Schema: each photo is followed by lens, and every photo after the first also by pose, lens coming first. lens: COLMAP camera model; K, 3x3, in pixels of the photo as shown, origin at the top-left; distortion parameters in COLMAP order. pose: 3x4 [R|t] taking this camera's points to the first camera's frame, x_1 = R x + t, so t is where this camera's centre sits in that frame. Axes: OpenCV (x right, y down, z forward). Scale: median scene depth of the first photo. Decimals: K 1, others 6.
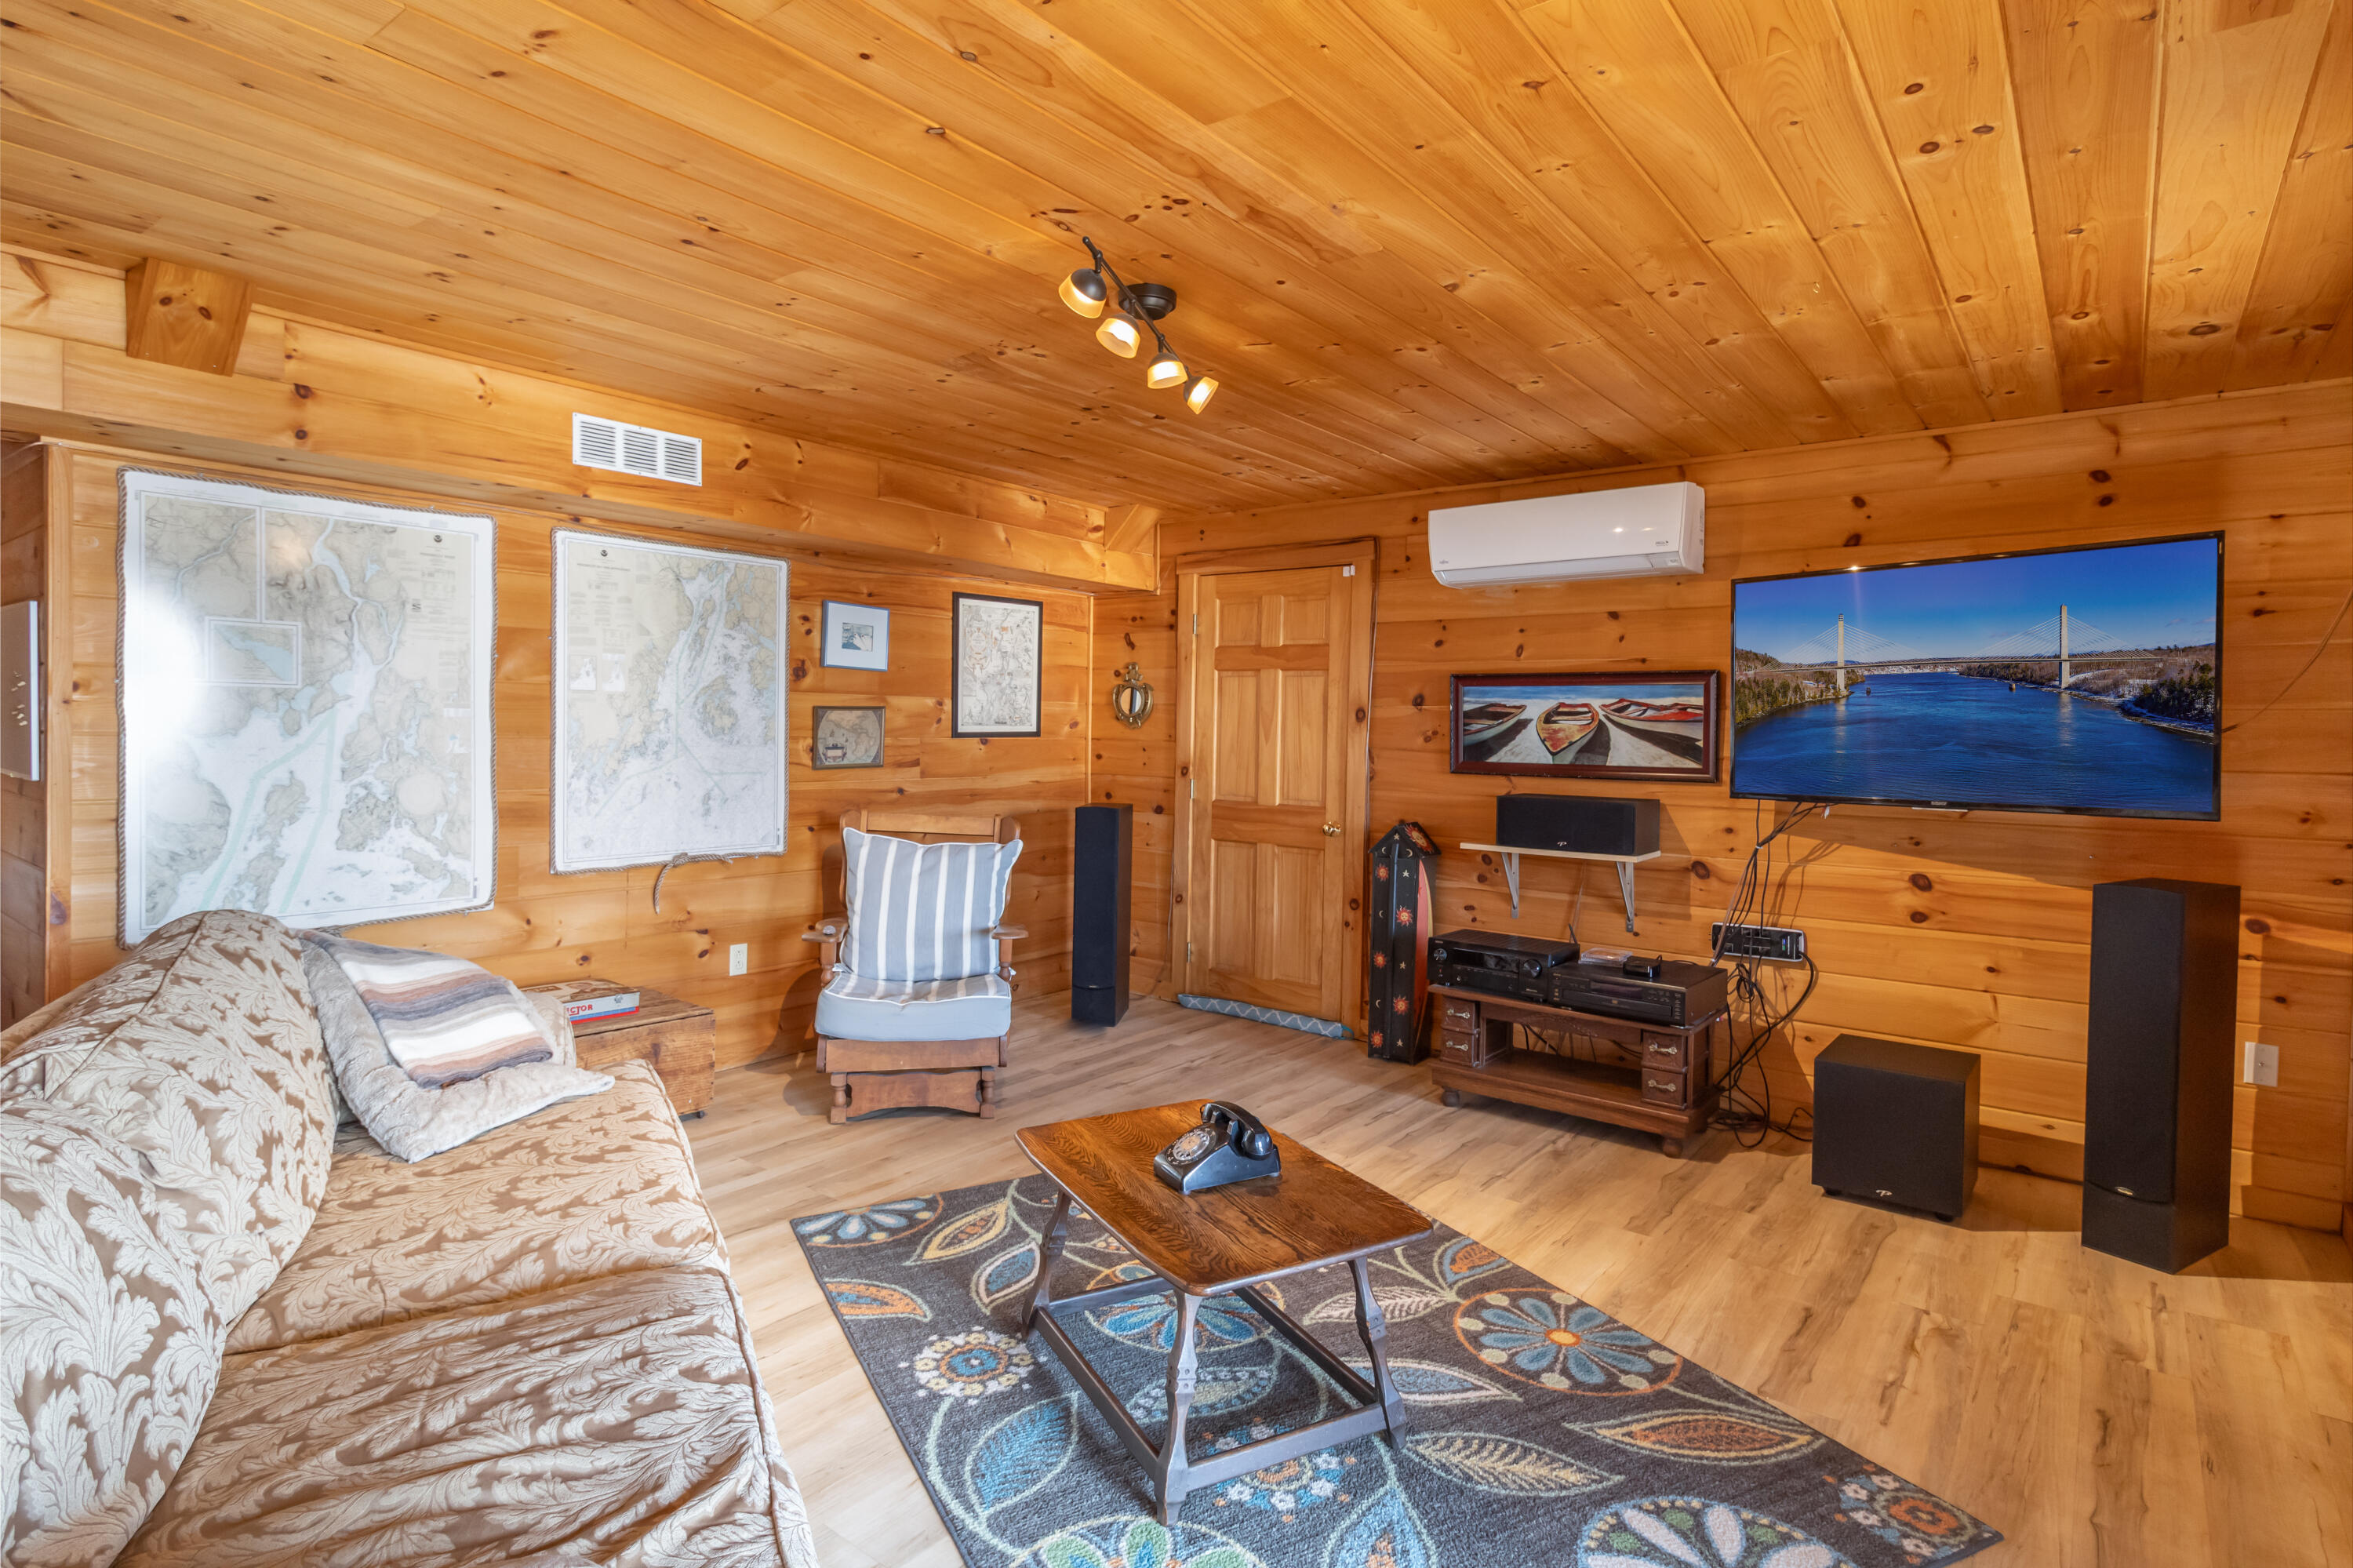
lens RADIAL K [[1216.5, 0, 1173.5], [0, 1216.5, 761.9], [0, 0, 1]] dist [0.000613, -0.000463]
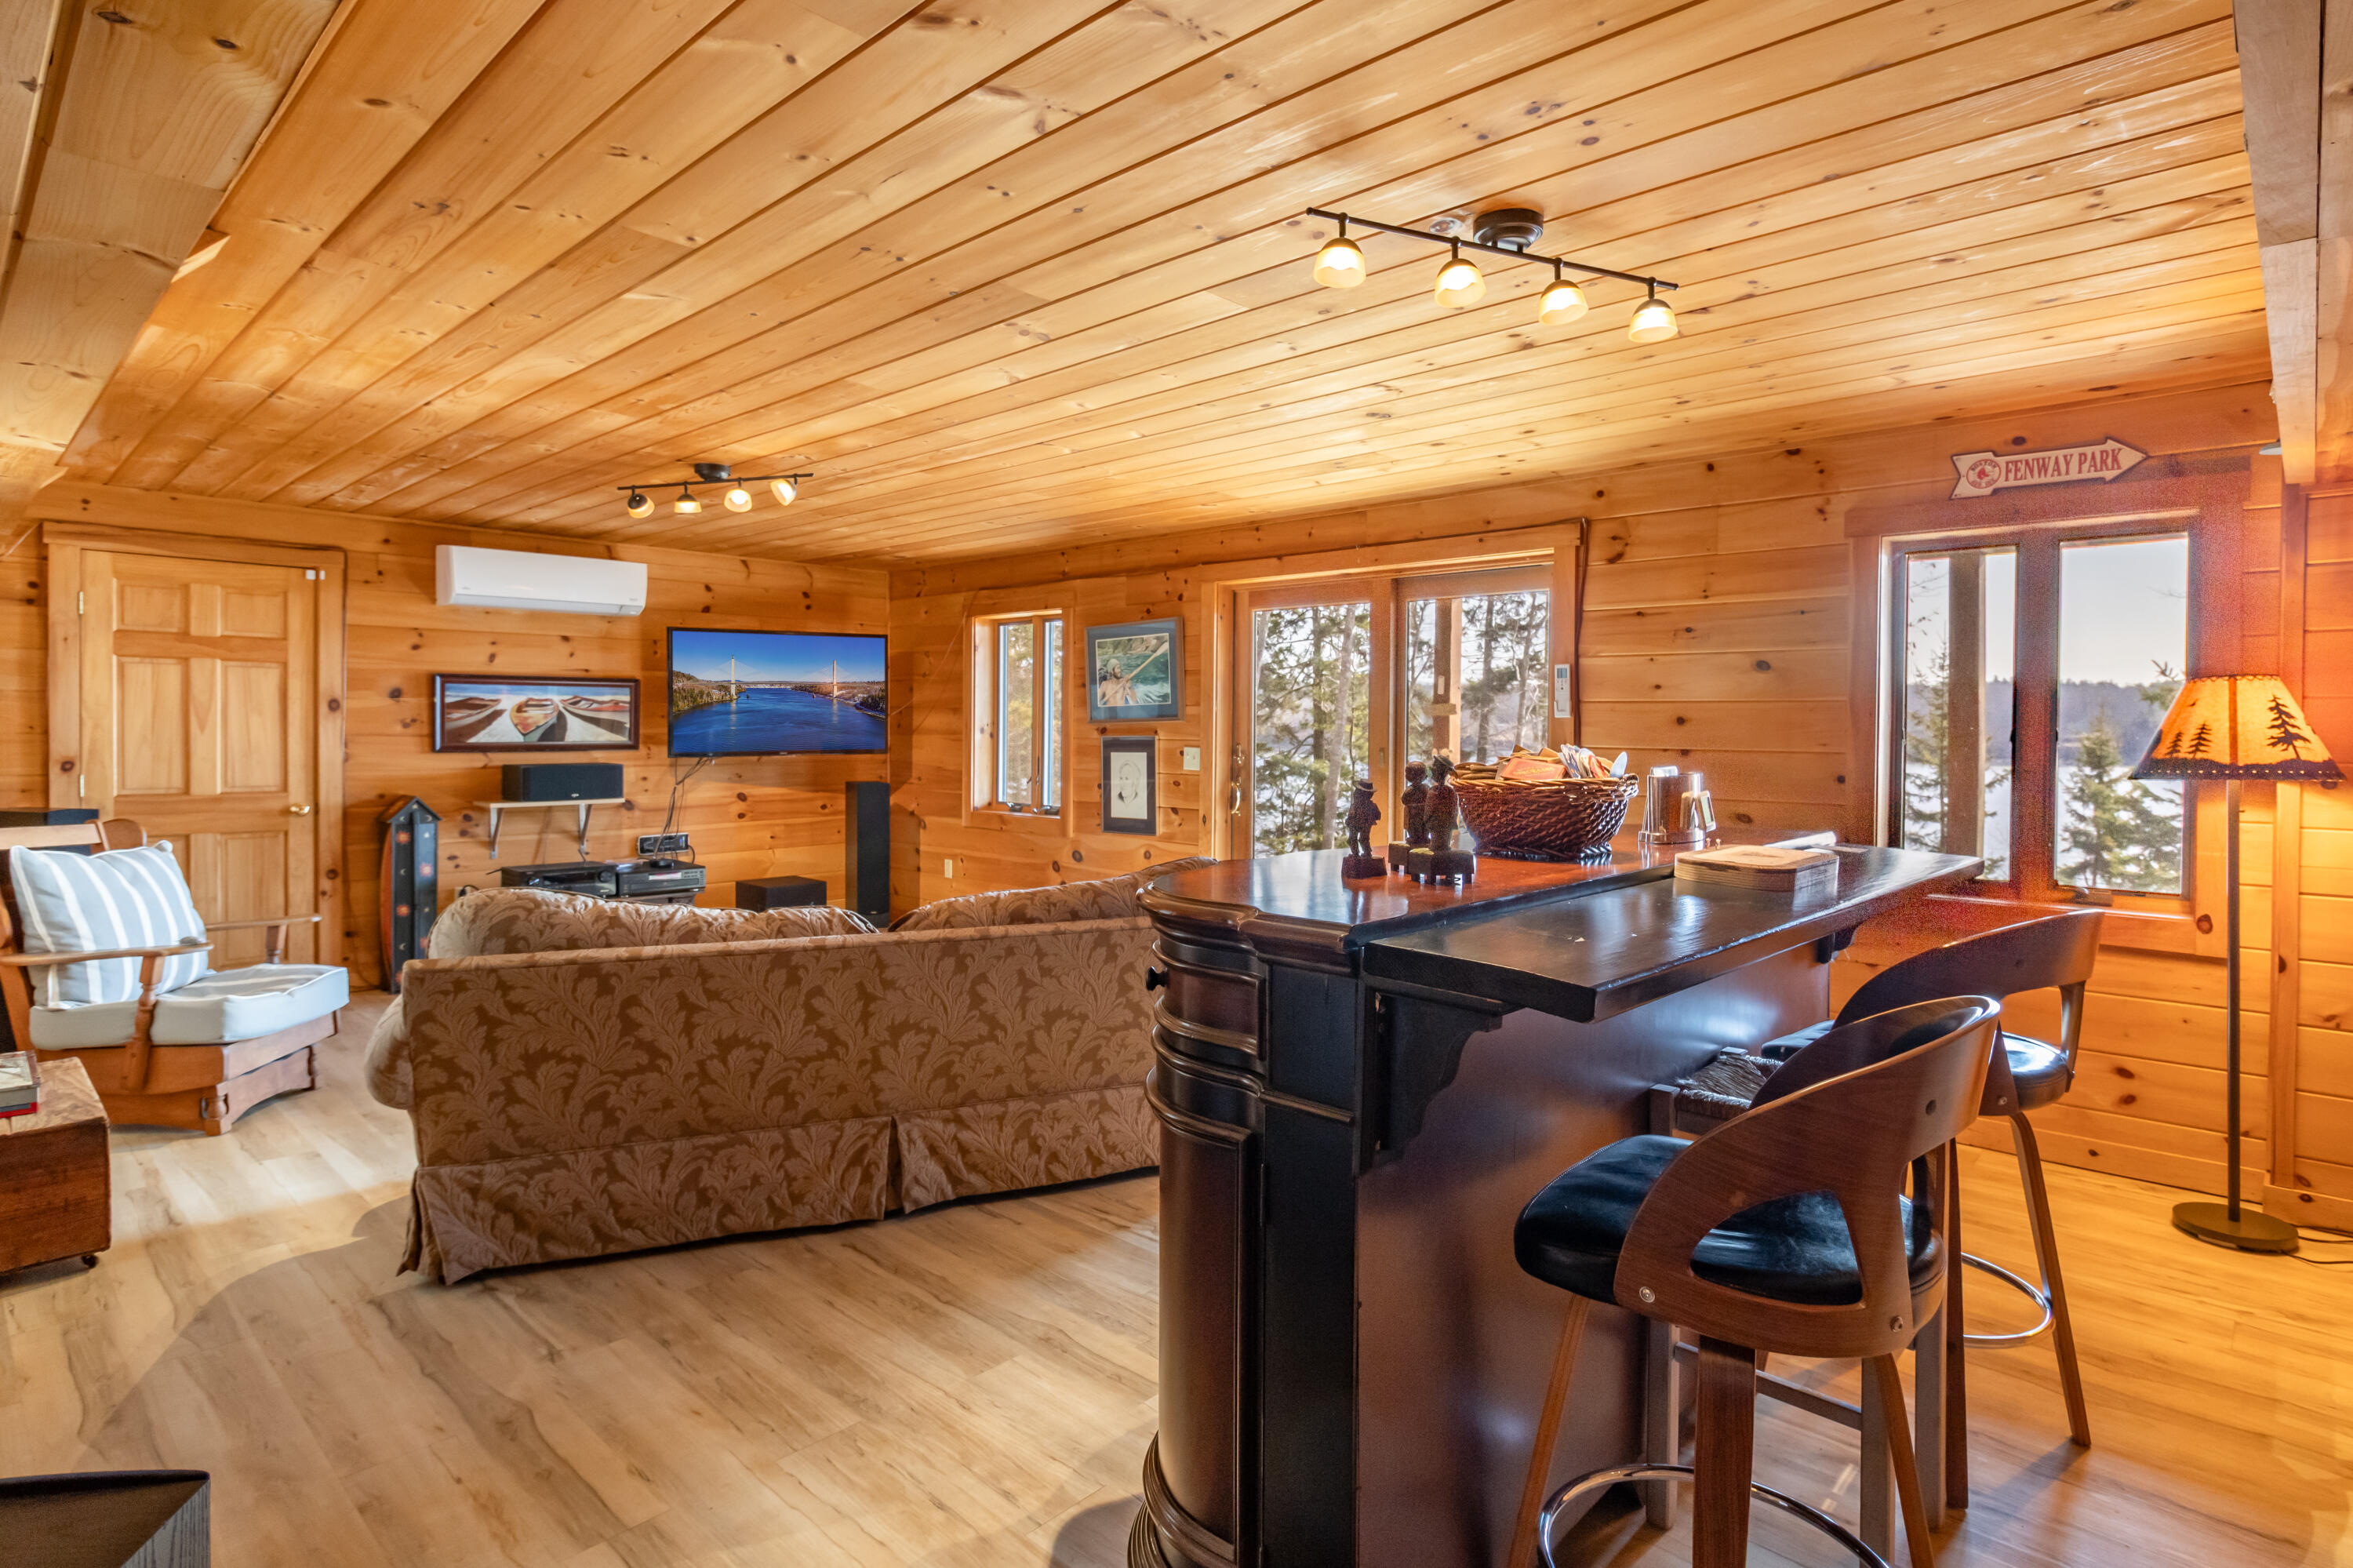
lens RADIAL K [[1216.5, 0, 1183.4], [0, 1216.5, 743.7], [0, 0, 1]] dist [0.000613, -0.000463]
pose [[0.087212, -0.036304, 0.995528, -0.999227], [0.019072, 0.999213, 0.034768, -0.030059], [-0.996007, 0.015955, 0.087835, 0.131335]]
